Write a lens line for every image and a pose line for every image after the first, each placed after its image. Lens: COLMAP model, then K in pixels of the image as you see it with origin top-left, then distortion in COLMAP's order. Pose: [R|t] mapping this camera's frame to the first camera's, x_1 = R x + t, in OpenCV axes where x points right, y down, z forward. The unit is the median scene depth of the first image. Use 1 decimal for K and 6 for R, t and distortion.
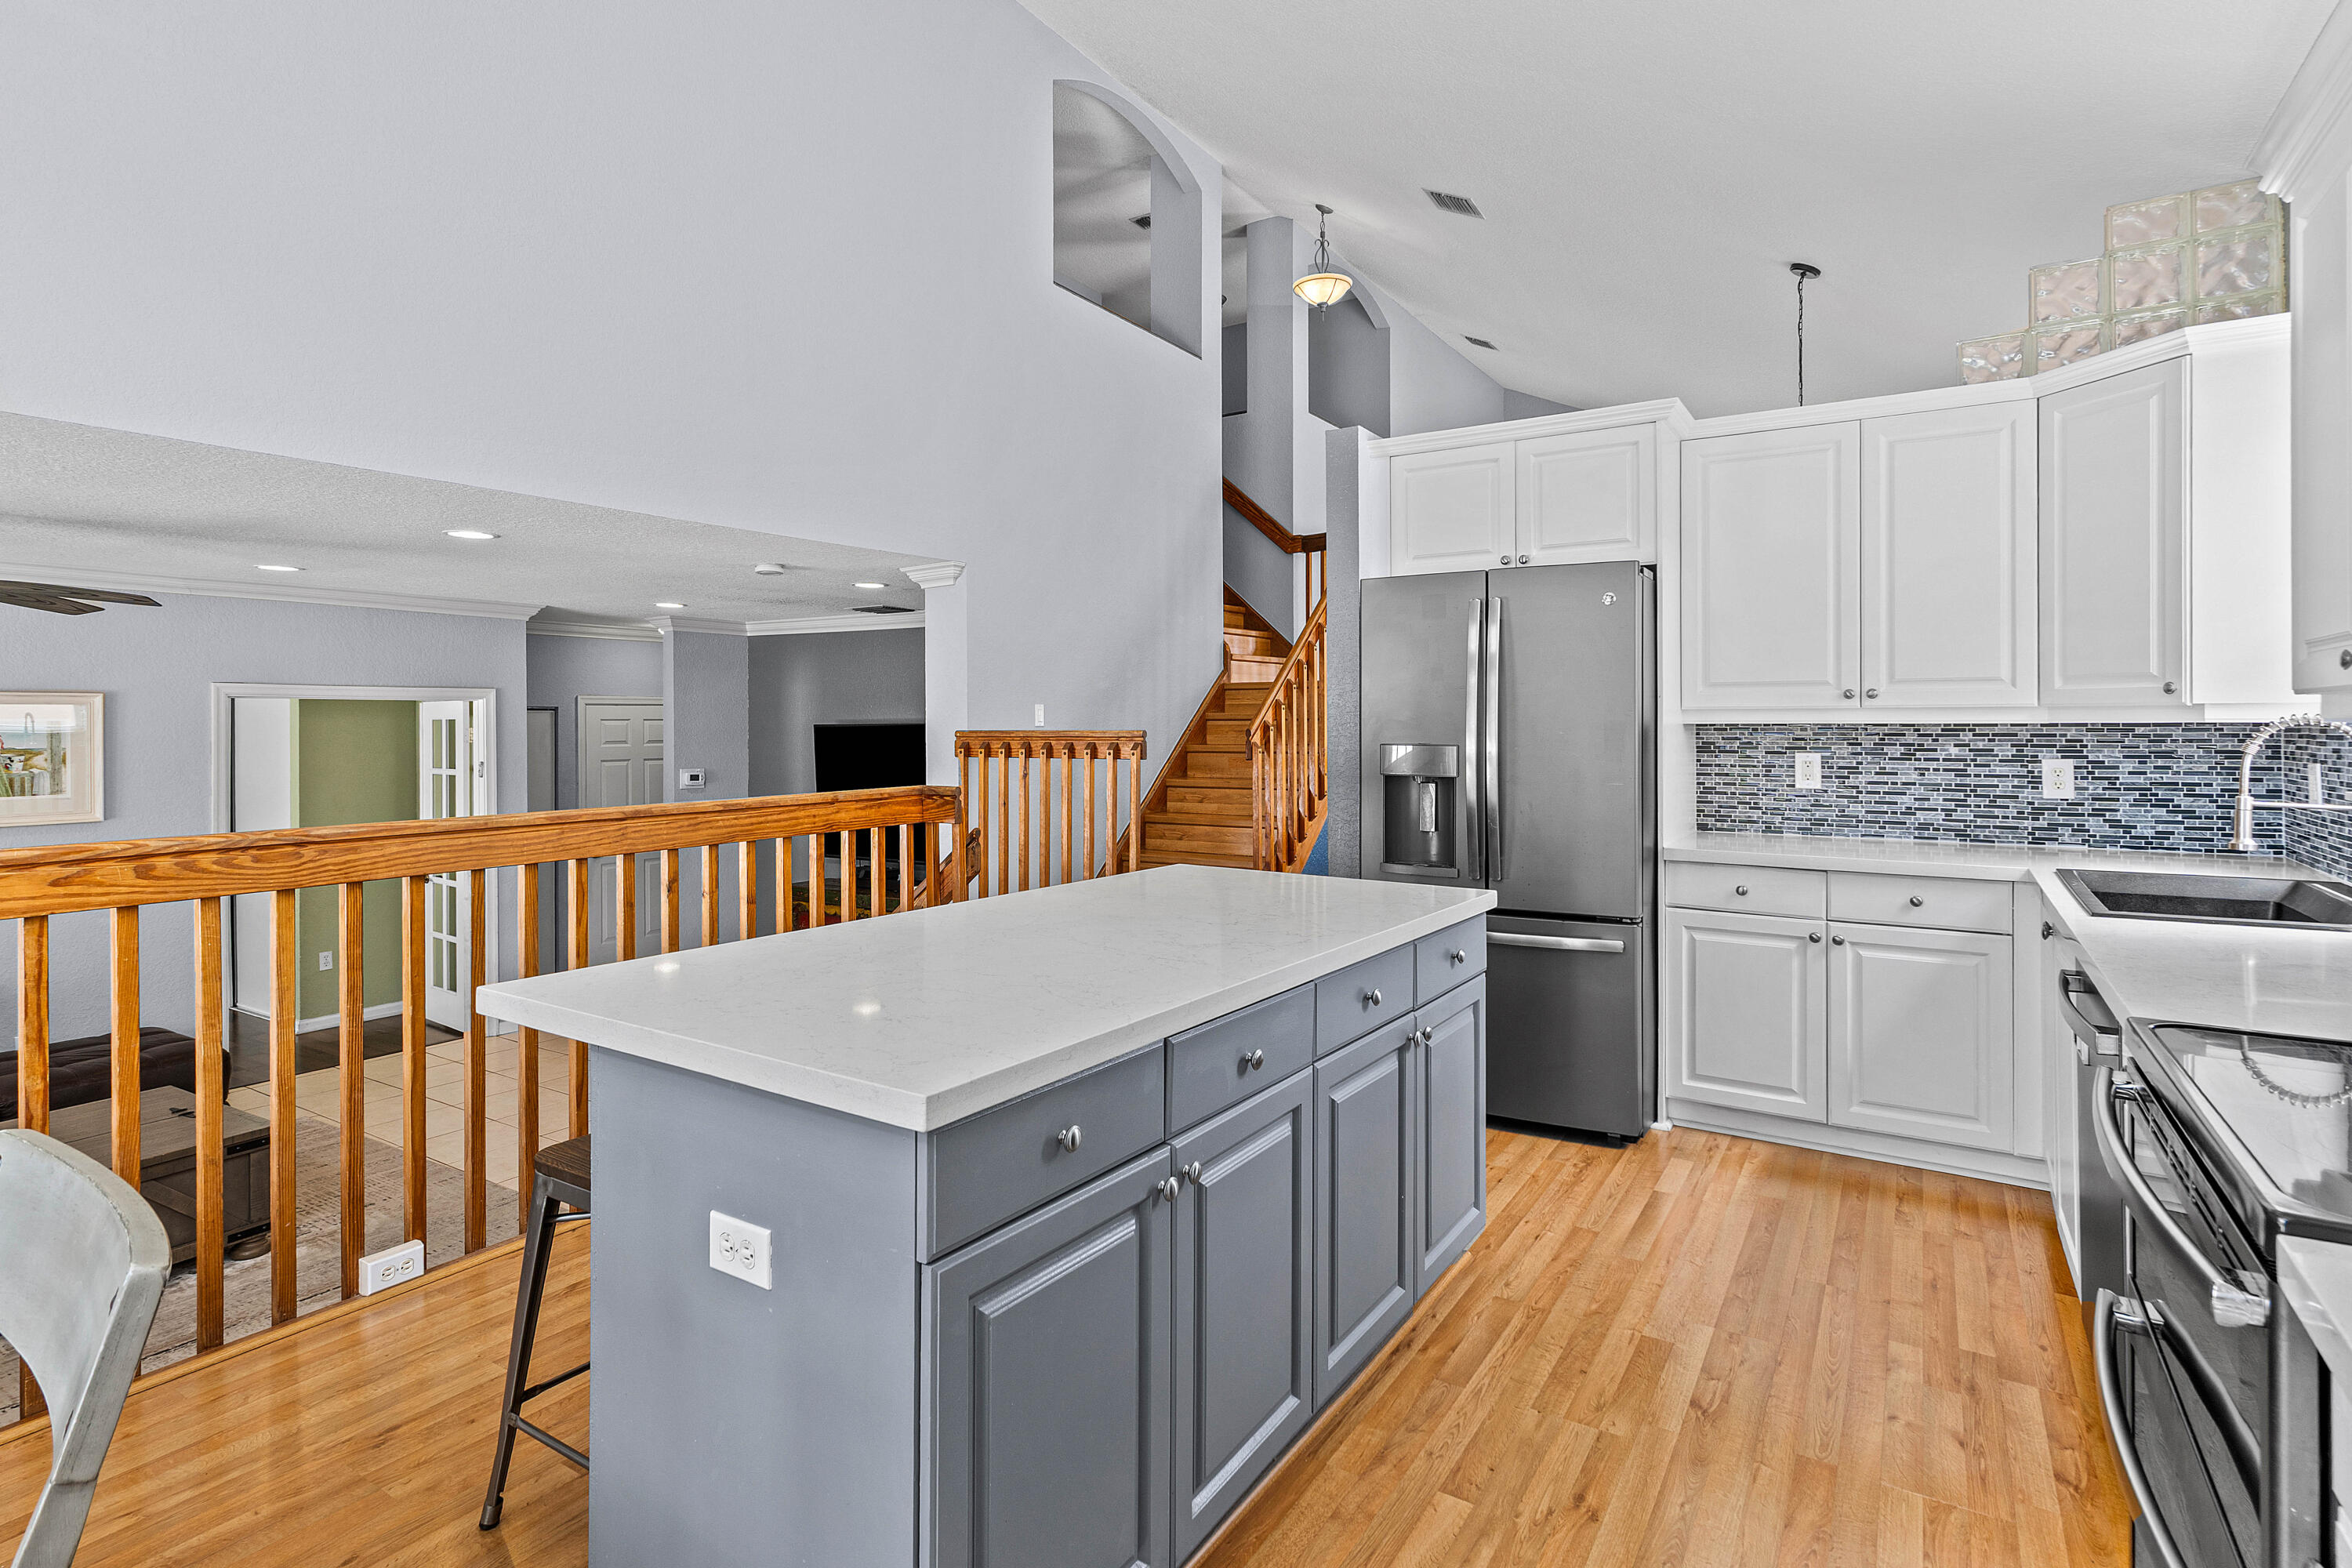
lens RADIAL K [[1151.9, 0, 1231.7], [0, 1151.9, 729.3], [0, 0, 1]] dist [-0.003461, 0.002261]
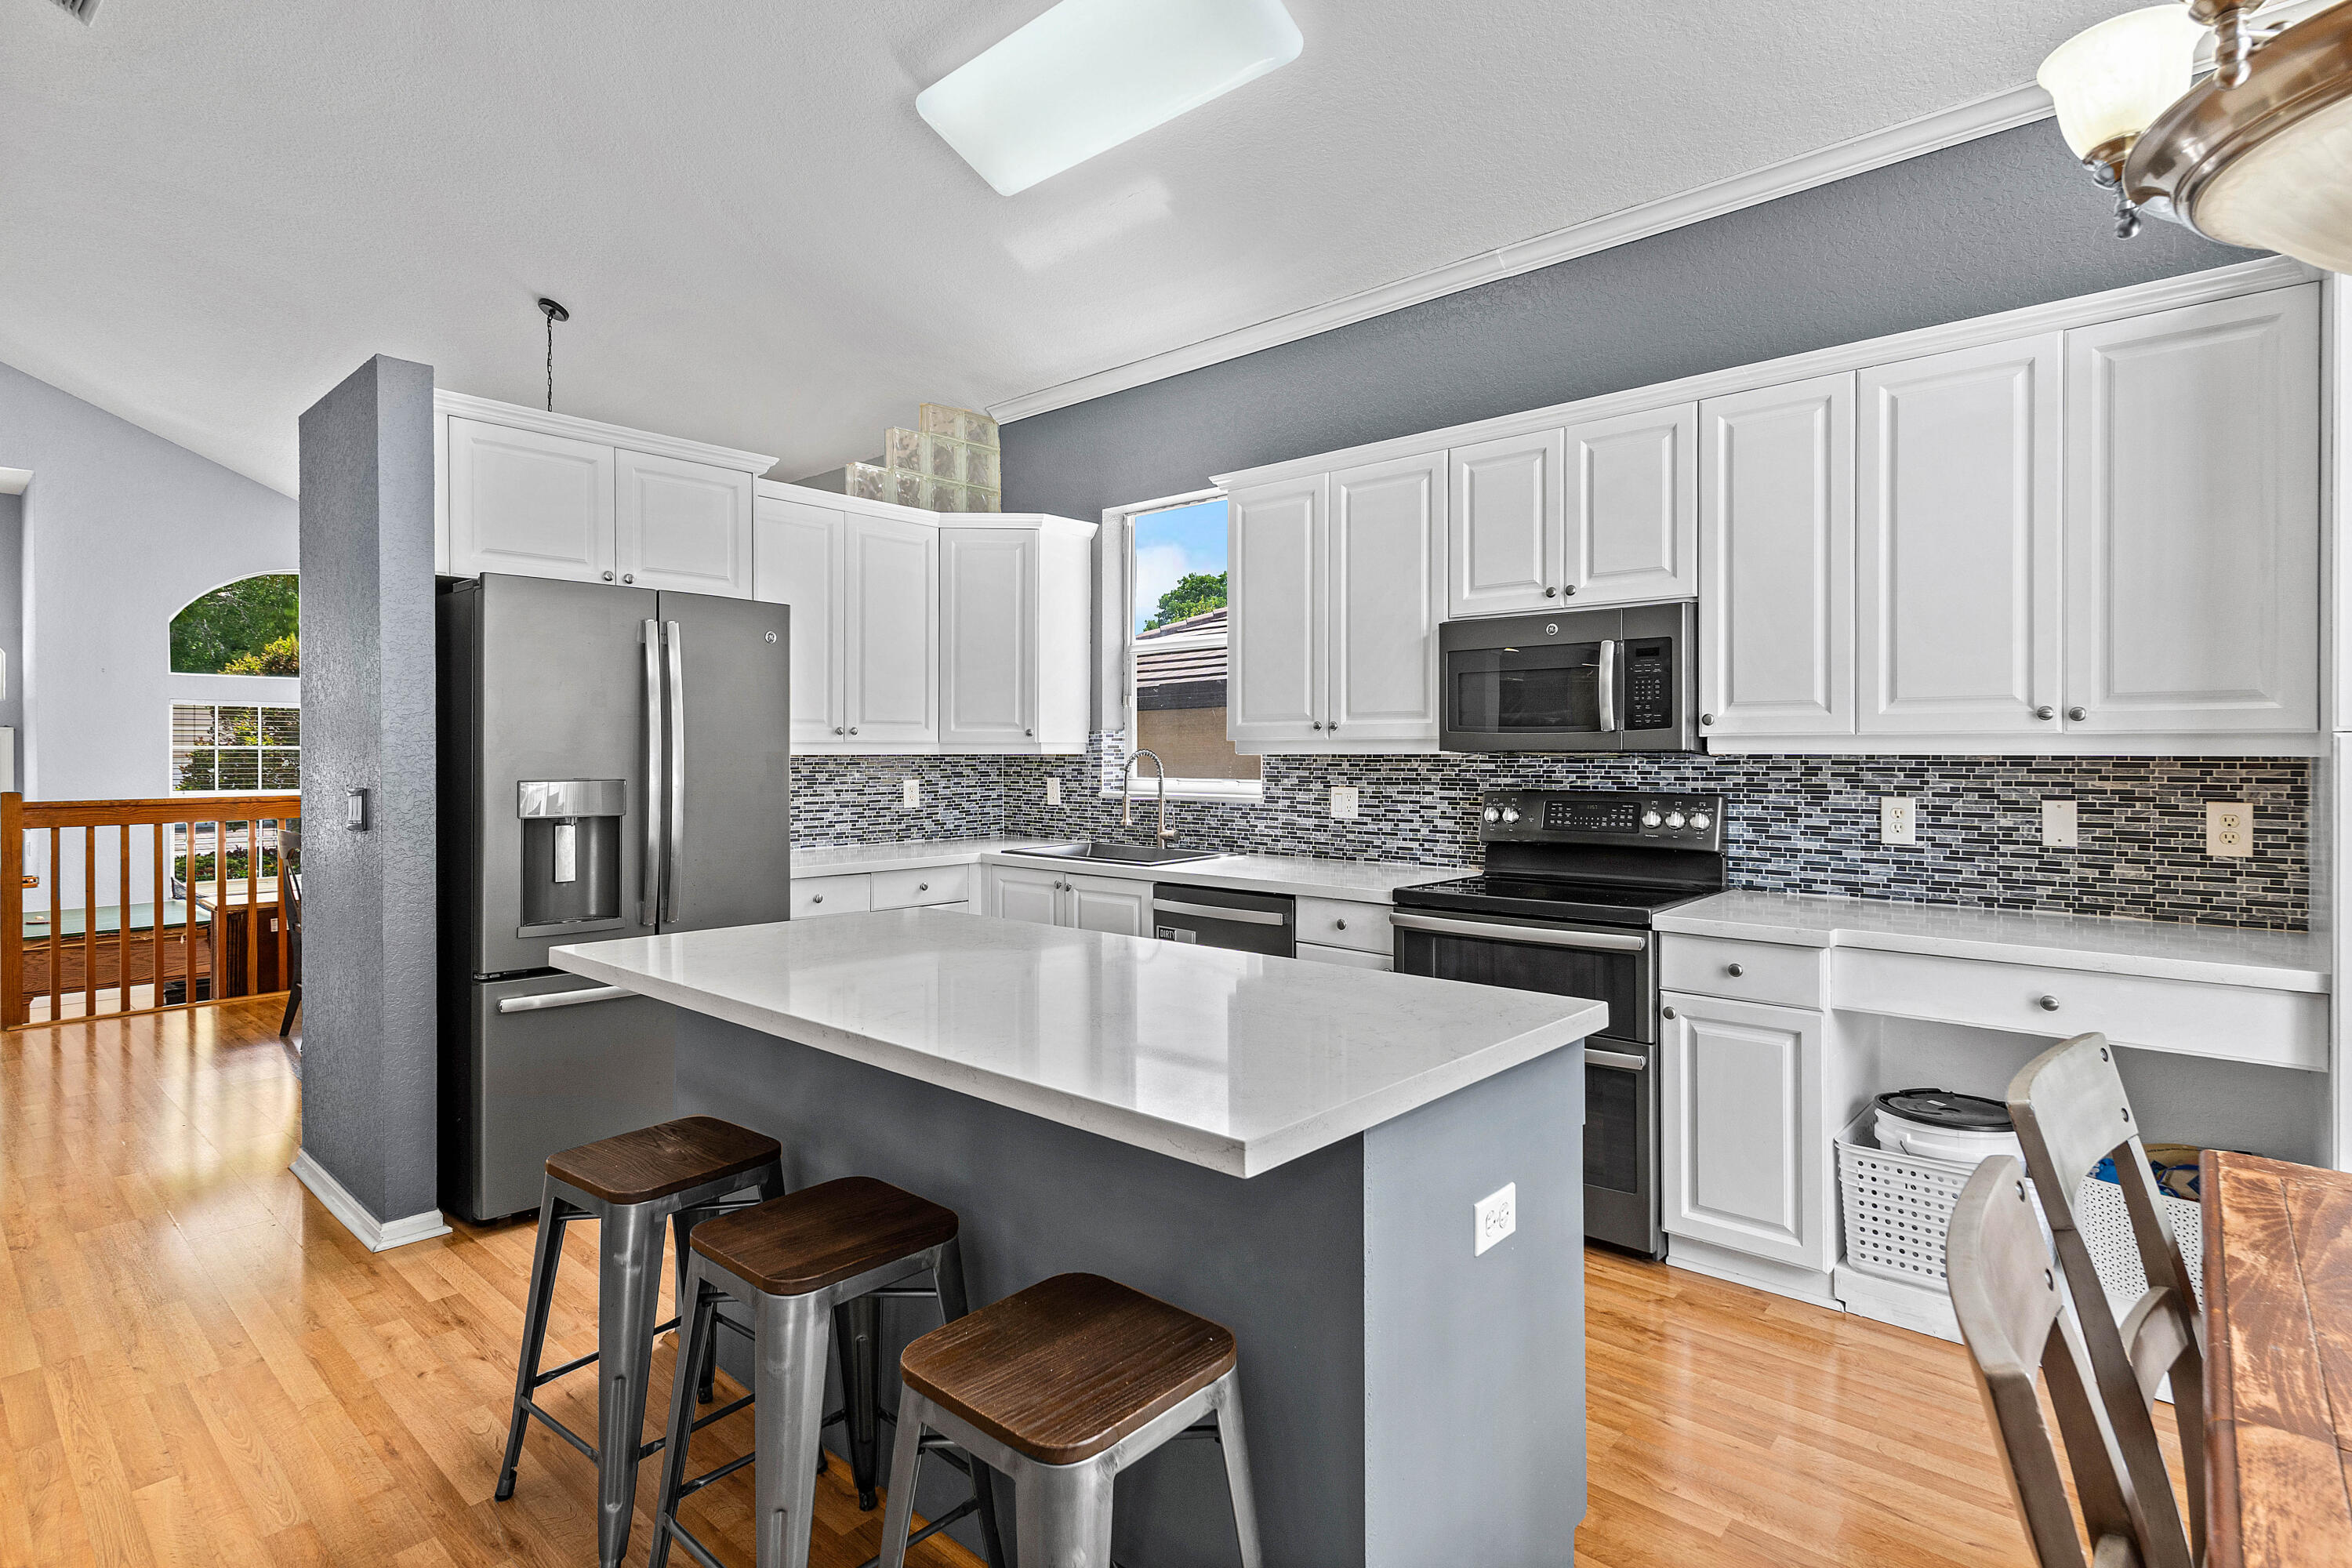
lens RADIAL K [[1151.9, 0, 1169.9], [0, 1151.9, 761.1], [0, 0, 1]] dist [-0.003461, 0.002261]
pose [[0.174402, -0.006854, 0.984651, -0.610613], [0.005631, 0.999966, 0.005963, -0.003905], [-0.984658, 0.004505, 0.174435, 0.424192]]
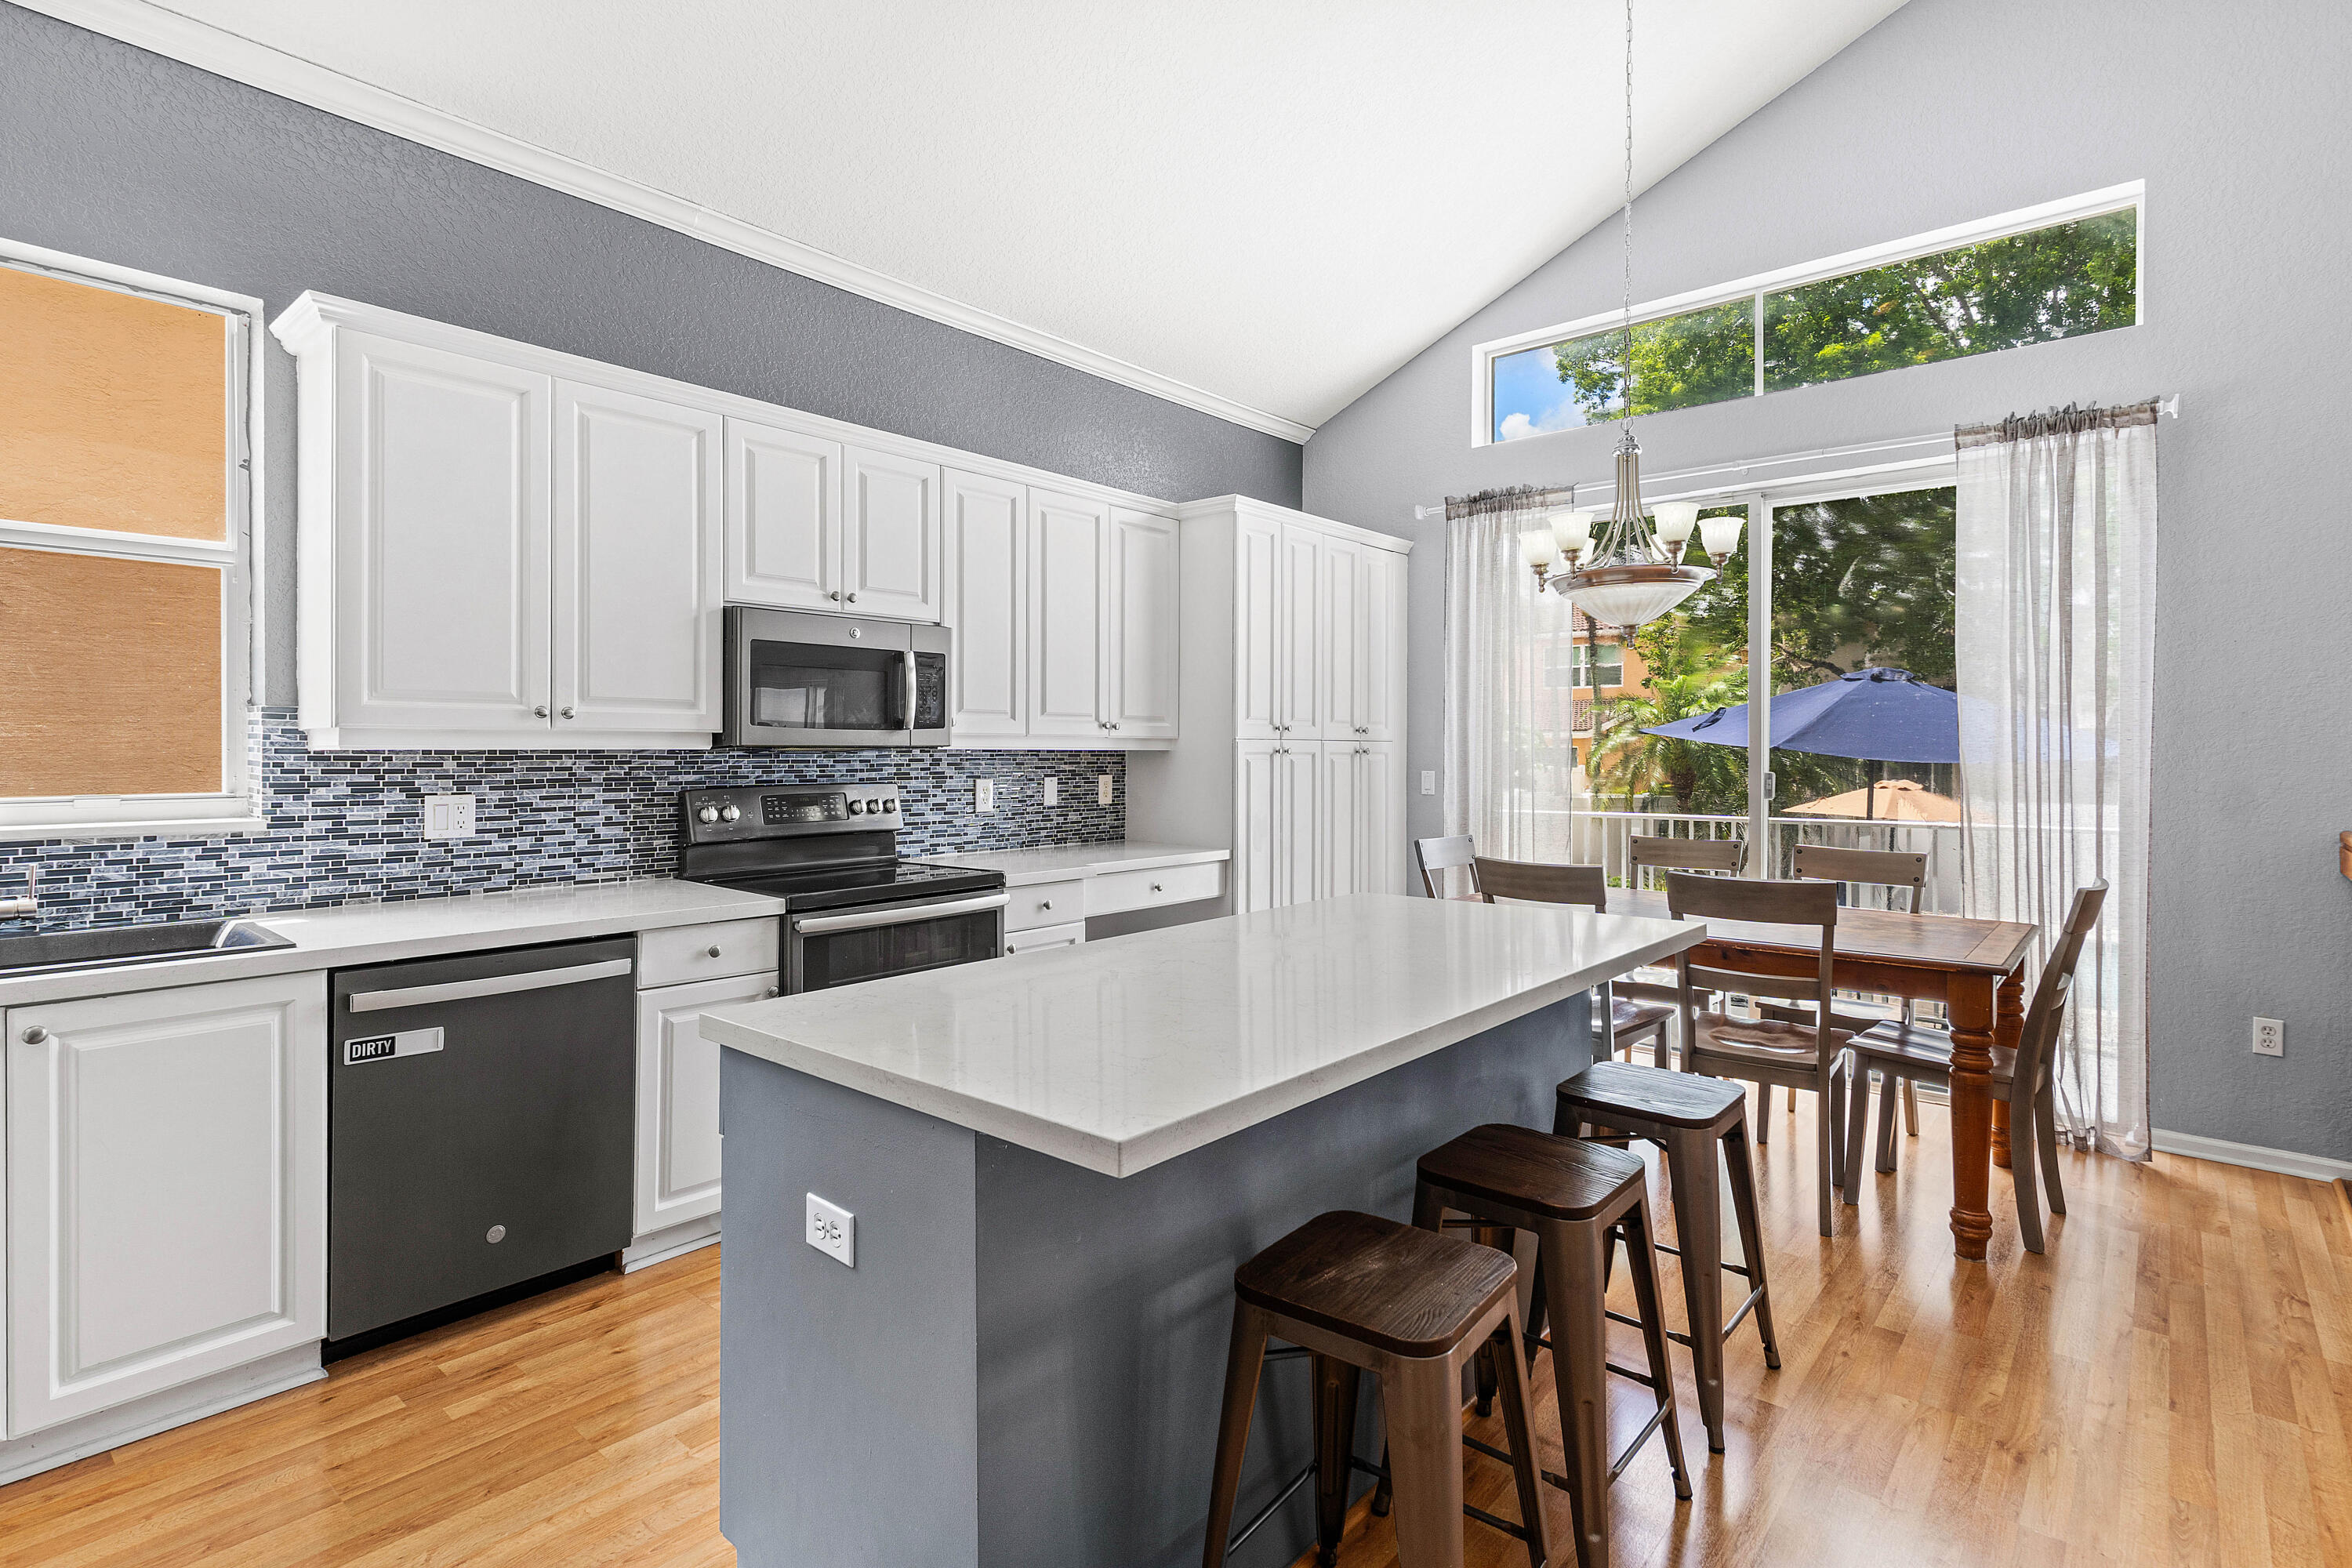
lens RADIAL K [[1151.9, 0, 1210.3], [0, 1151.9, 740.2], [0, 0, 1]] dist [-0.003461, 0.002261]
pose [[-0.989132, 0.000889, 0.147029, -0.120750], [0.000659, 0.999998, -0.001612, -0.007825], [-0.147031, -0.001498, -0.989131, 1.173162]]
